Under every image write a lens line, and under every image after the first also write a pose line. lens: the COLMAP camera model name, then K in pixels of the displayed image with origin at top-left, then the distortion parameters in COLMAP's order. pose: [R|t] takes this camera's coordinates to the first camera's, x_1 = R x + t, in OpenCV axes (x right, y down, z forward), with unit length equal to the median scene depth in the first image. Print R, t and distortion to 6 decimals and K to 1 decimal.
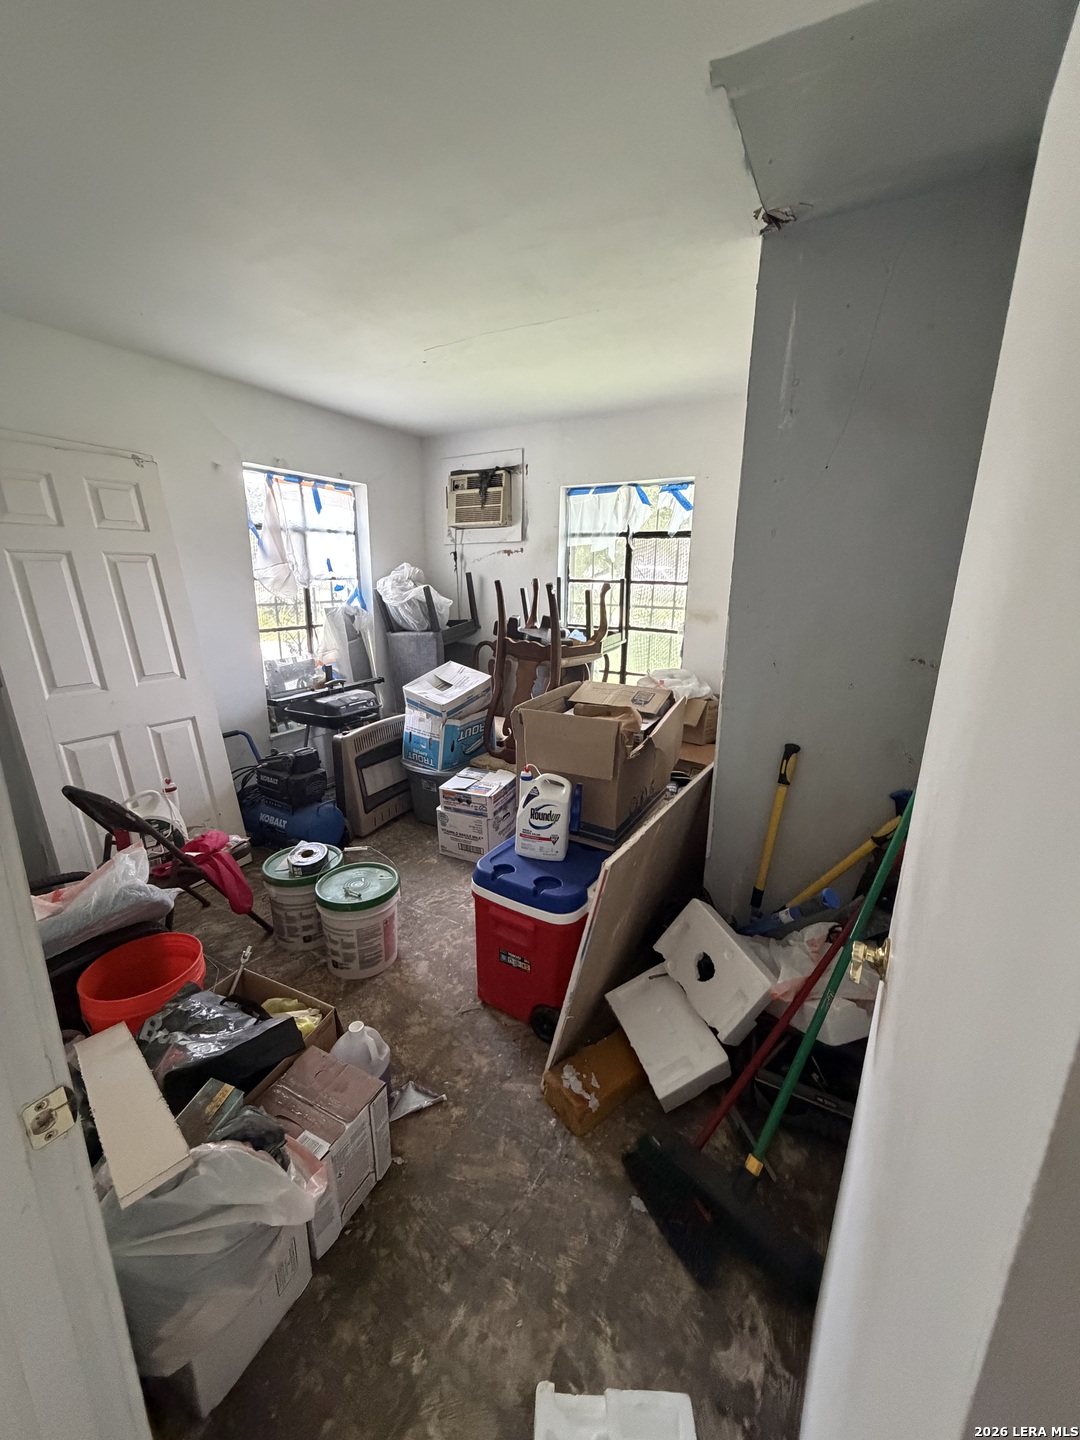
lens RADIAL K [[575.8, 0, 544.6], [0, 575.8, 719.7], [0, 0, 1]] dist [-0.000752, 0.000559]
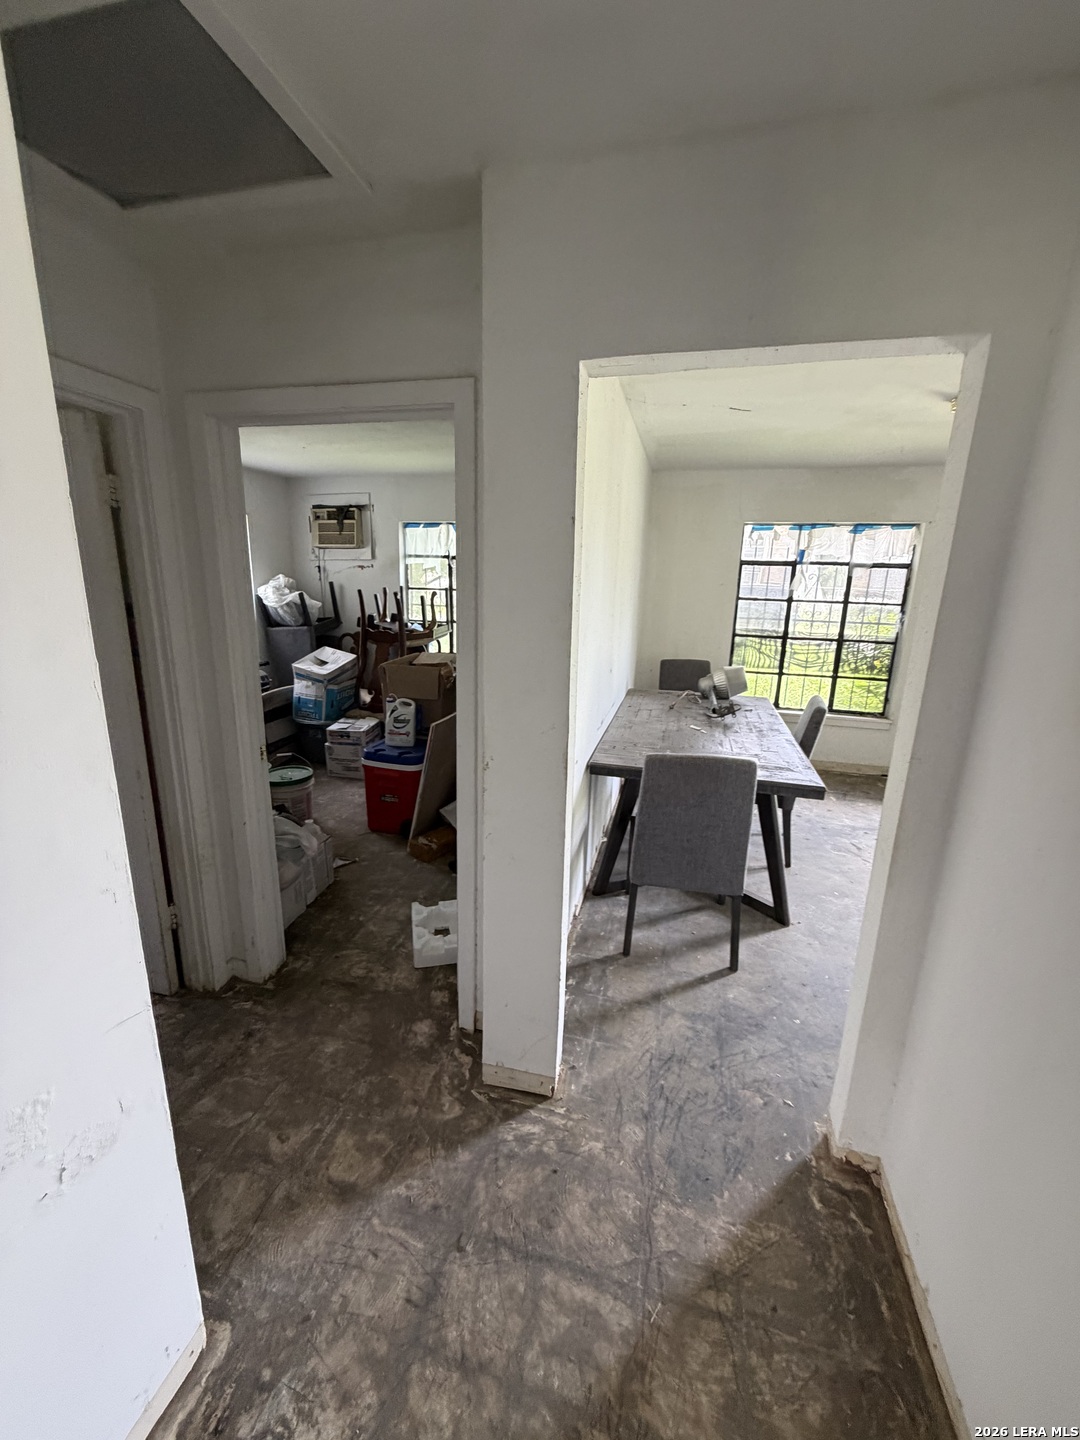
lens RADIAL K [[575.8, 0, 543.5], [0, 575.8, 720.7], [0, 0, 1]] dist [-0.000752, 0.000559]
pose [[0.965485, -0.053812, 0.254840, -0.017116], [0.054175, 0.998516, 0.005598, 0.100992], [-0.254763, 0.008401, 0.966967, -0.491635]]
